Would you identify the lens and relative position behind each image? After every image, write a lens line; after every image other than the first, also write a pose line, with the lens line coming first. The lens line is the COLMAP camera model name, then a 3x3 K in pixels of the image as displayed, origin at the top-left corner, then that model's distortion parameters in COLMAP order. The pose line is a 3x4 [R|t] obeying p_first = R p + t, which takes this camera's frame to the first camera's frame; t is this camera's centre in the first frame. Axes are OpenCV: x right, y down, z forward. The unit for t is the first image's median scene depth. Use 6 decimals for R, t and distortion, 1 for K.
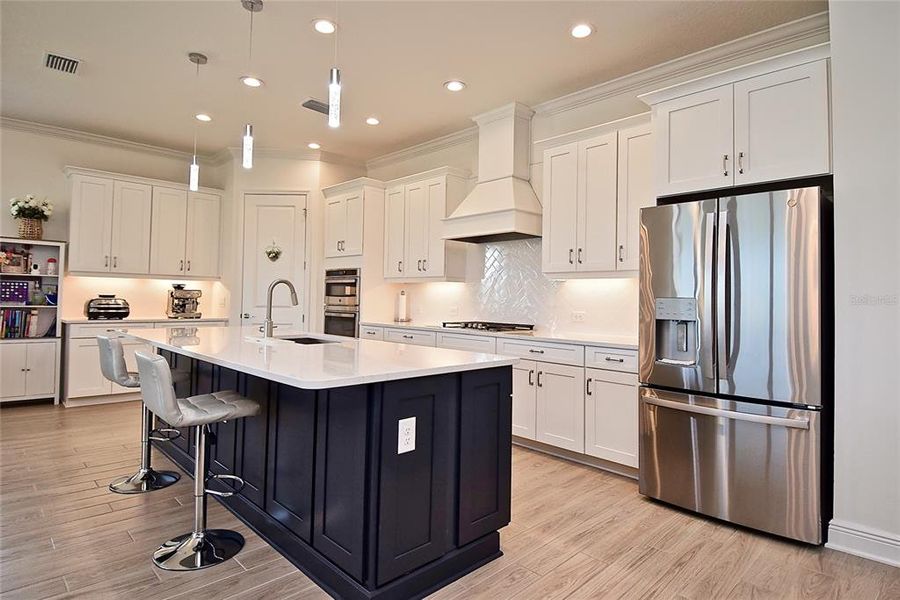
lens RADIAL K [[488.8, 0, 460.2], [0, 488.8, 283.5], [0, 0, 1]] dist [0.003559, -0.001035]
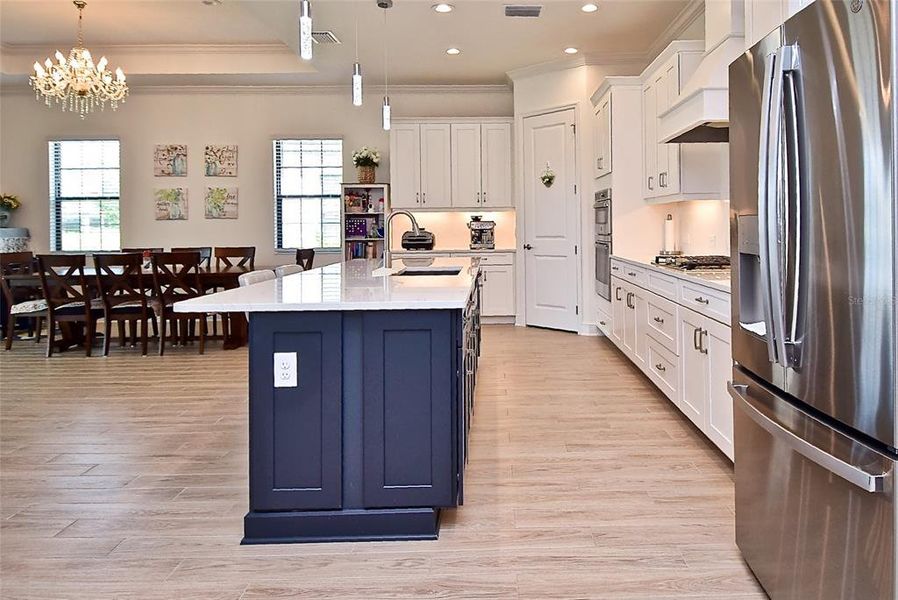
lens RADIAL K [[600.7, 0, 511.0], [0, 600.7, 223.3], [0, 0, 1]] dist [0.075539, -0.087093]
pose [[0.724187, -0.027044, -0.689073, 0.374314], [0.045974, 0.998901, 0.009113, 0.009650], [0.688070, -0.038279, 0.724634, 0.154275]]
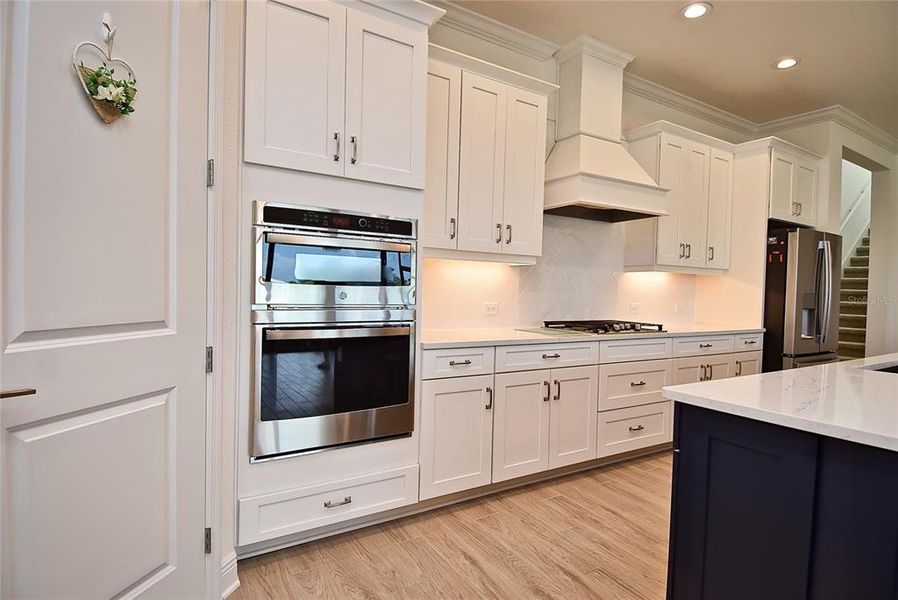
lens RADIAL K [[471.6, 0, 449.0], [0, 471.6, 300.0], [0, 0, 1]] dist [0.019317, -0.033156]
pose [[0.237363, -0.035021, 0.970790, -0.622364], [-0.050817, 0.997534, 0.048411, 0.017731], [-0.970091, -0.060824, 0.234998, 0.895029]]
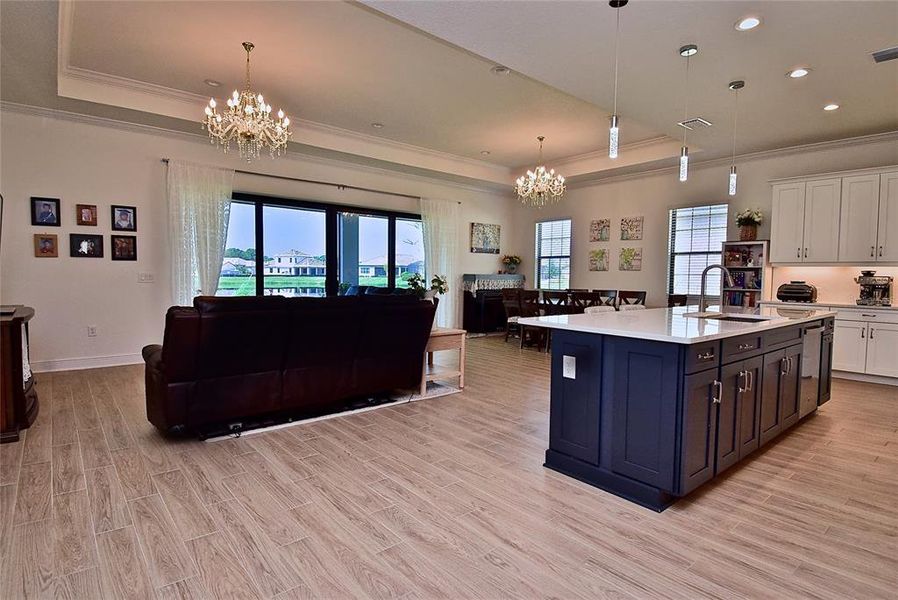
lens RADIAL K [[471.6, 0, 449.0], [0, 471.6, 300.0], [0, 0, 1]] dist [0.019317, -0.033156]
pose [[-0.089301, 0.034247, -0.995416, 0.486682], [0.018303, 0.999296, 0.032739, 0.015529], [0.995836, -0.015295, -0.089865, 0.265858]]
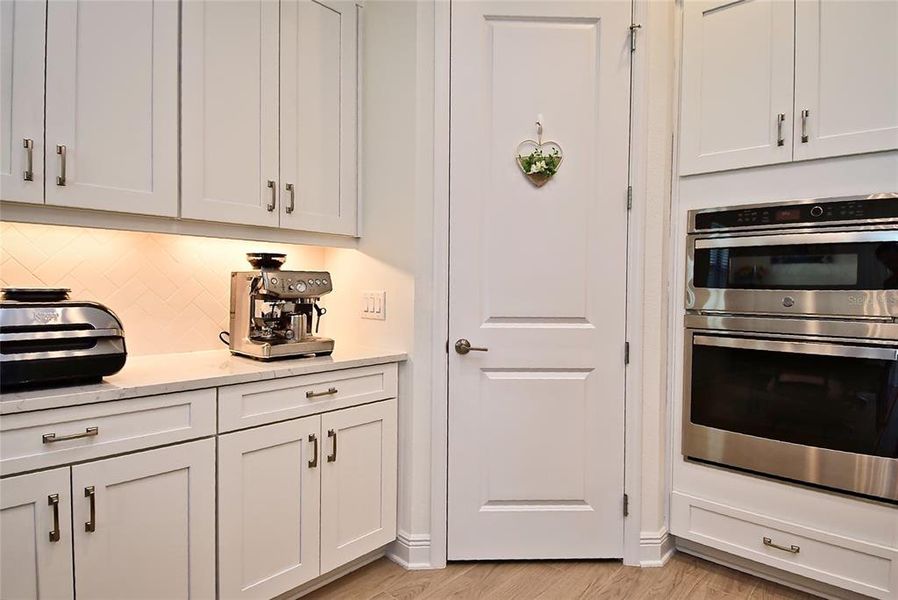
lens RADIAL K [[515.6, 0, 449.0], [0, 515.6, 300.0], [0, 0, 1]] dist [0.005310, -0.000463]
pose [[0.999403, -0.006221, 0.033979, -0.513689], [0.004131, 0.998114, 0.061247, 0.012883], [-0.034296, -0.061070, 0.997544, 0.720339]]
